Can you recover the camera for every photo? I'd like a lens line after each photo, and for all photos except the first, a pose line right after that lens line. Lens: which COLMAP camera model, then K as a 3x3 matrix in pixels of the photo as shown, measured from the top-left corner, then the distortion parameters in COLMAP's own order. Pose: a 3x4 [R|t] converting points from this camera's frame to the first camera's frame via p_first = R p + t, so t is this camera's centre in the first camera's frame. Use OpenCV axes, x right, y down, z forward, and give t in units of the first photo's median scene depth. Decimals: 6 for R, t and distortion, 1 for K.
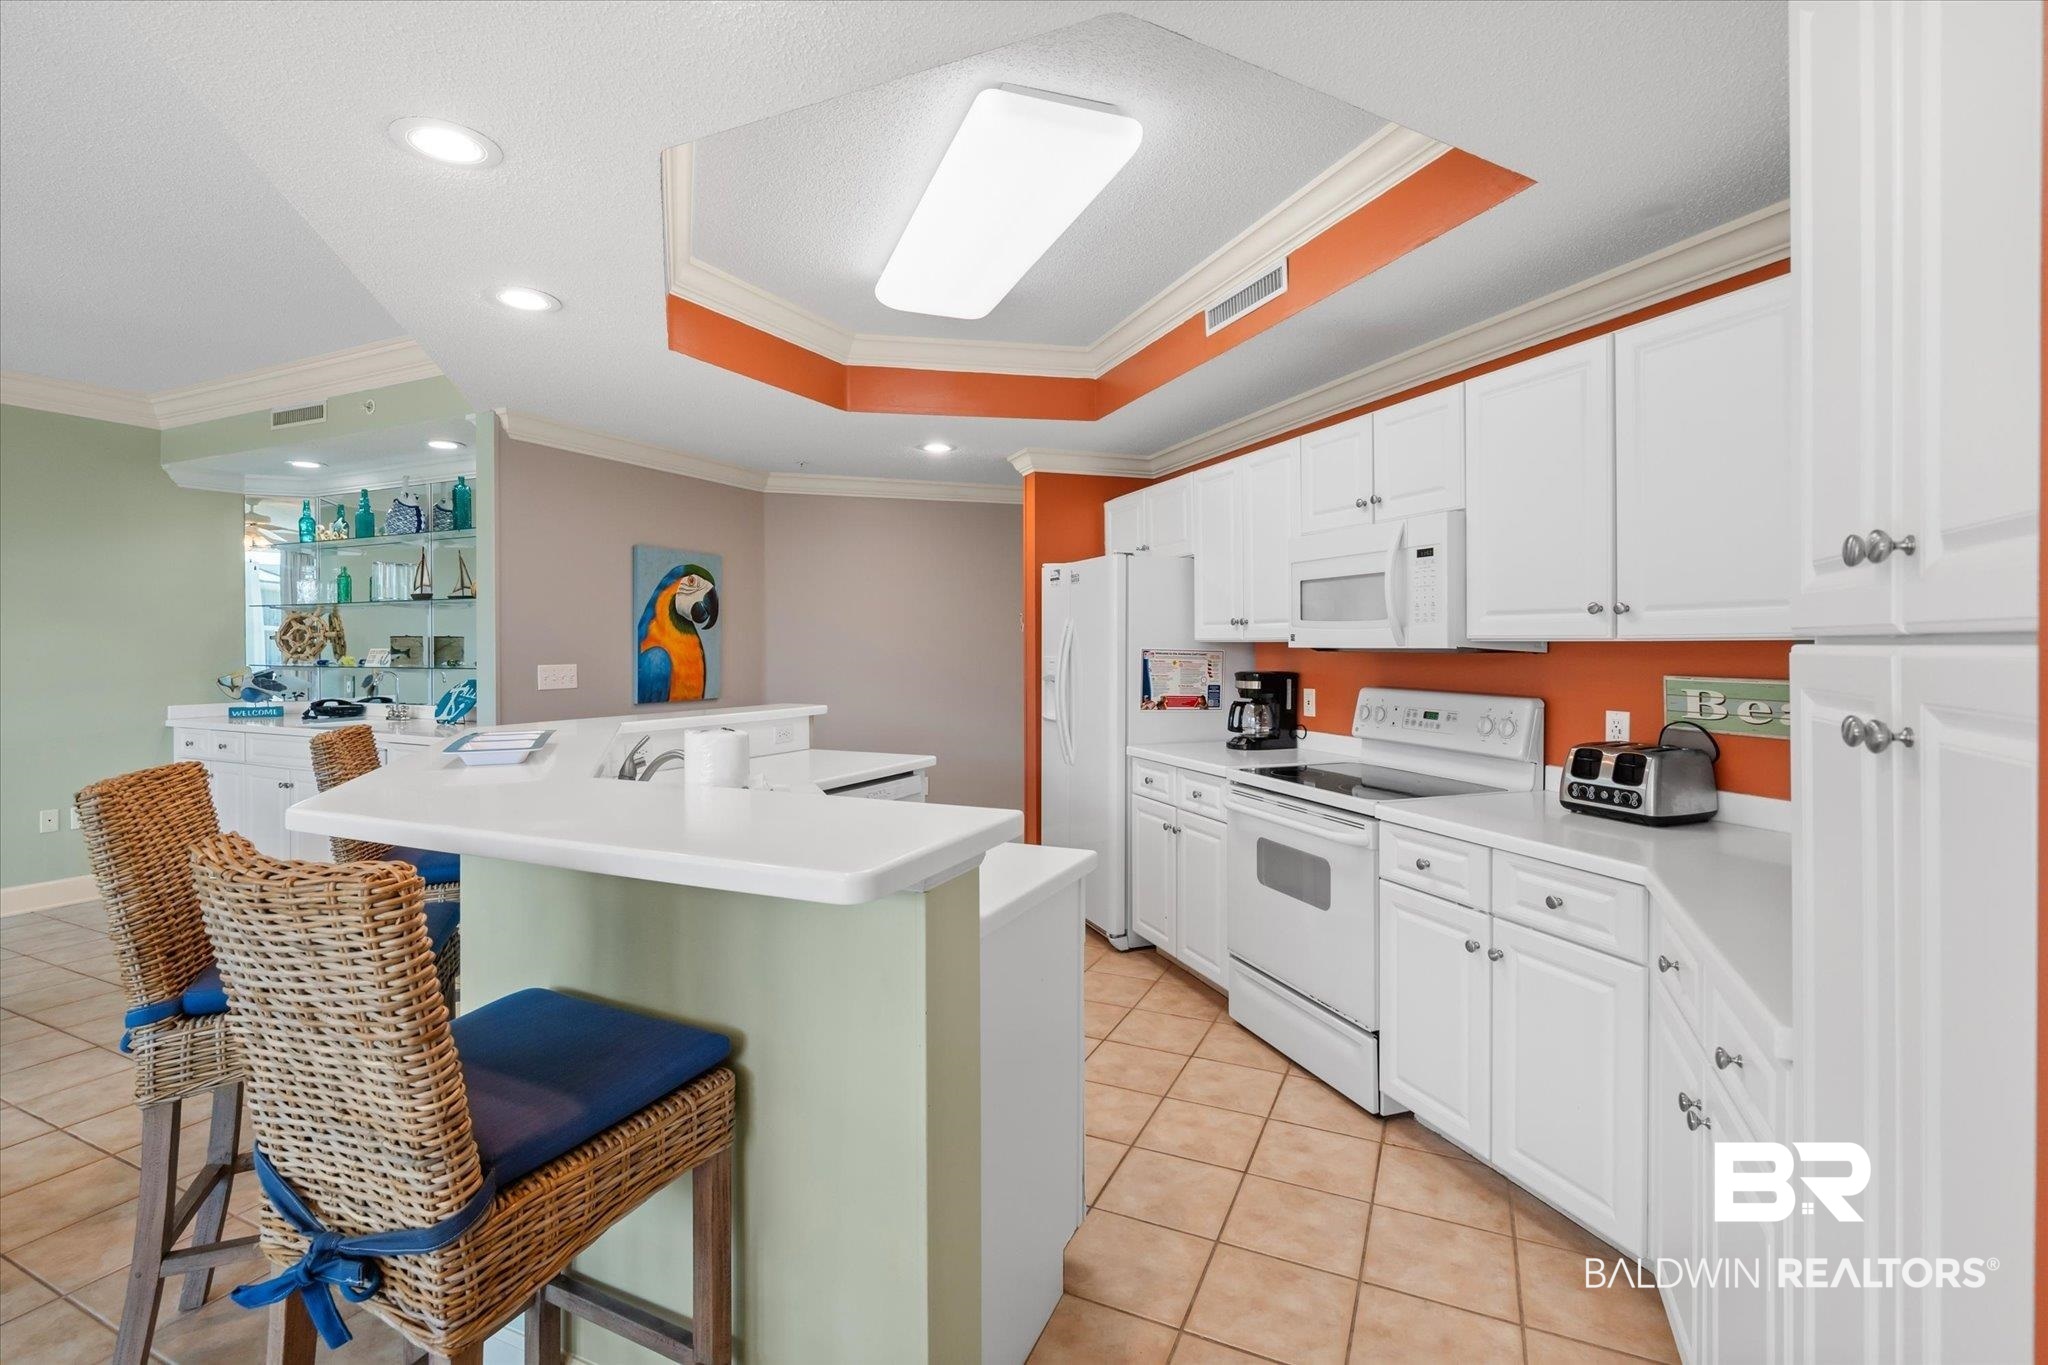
lens RADIAL K [[923.9, 0, 1018.0], [0, 923.9, 666.9], [0, 0, 1]] dist [-0.003552, 0.000887]
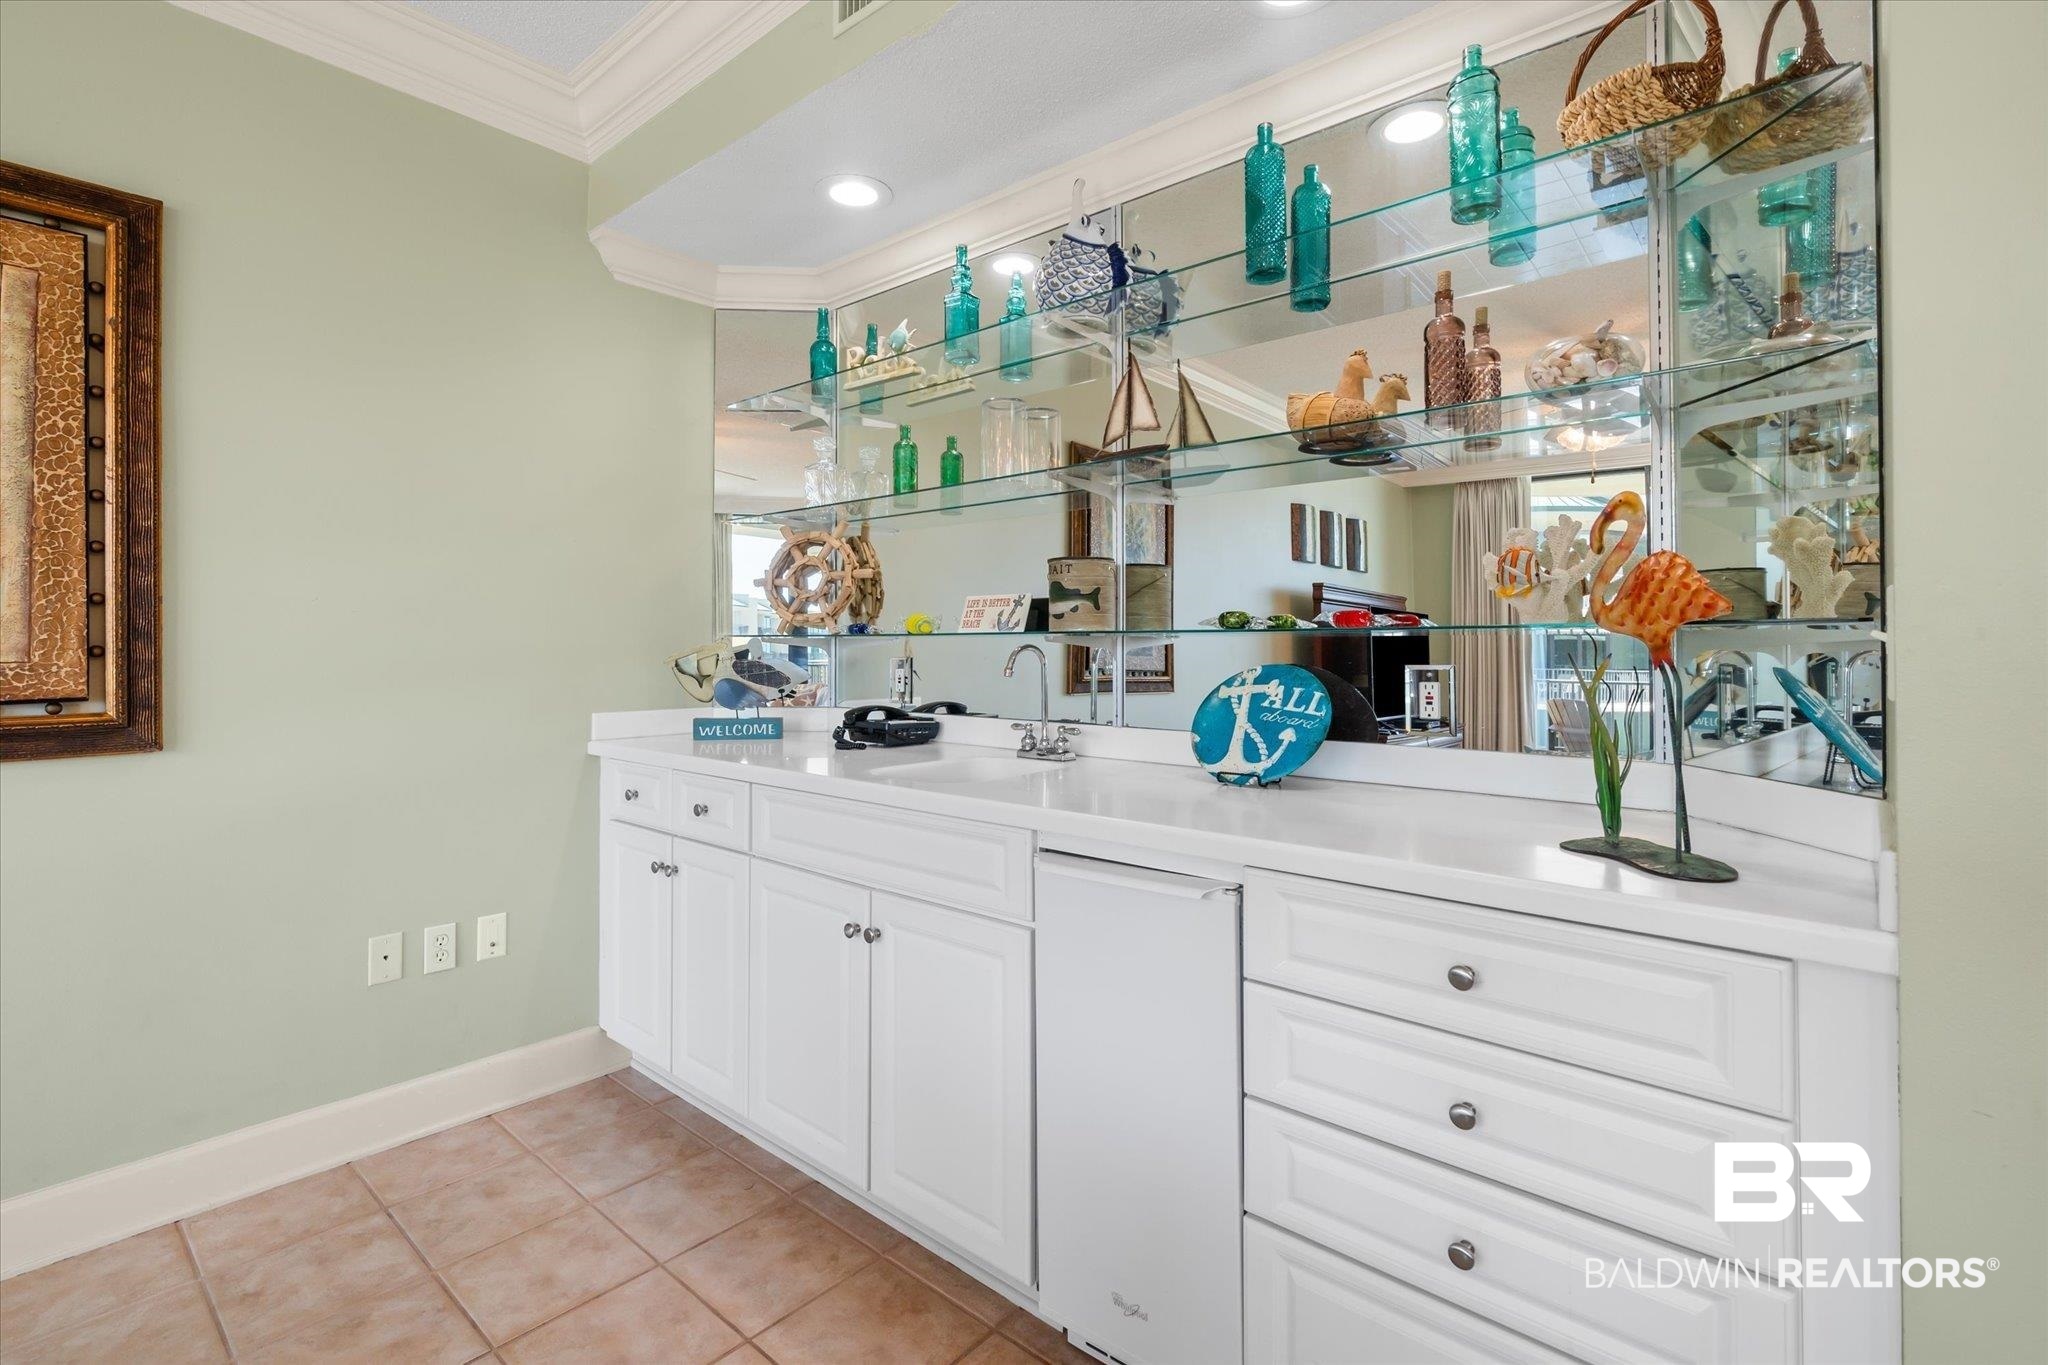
lens RADIAL K [[923.9, 0, 1019.9], [0, 923.9, 649.0], [0, 0, 1]] dist [-0.003552, 0.000887]
pose [[0.963742, 0.003003, -0.266818, -0.554369], [-0.007798, 0.999827, -0.016913, 0.013607], [0.266721, 0.018380, 0.963598, 0.568219]]
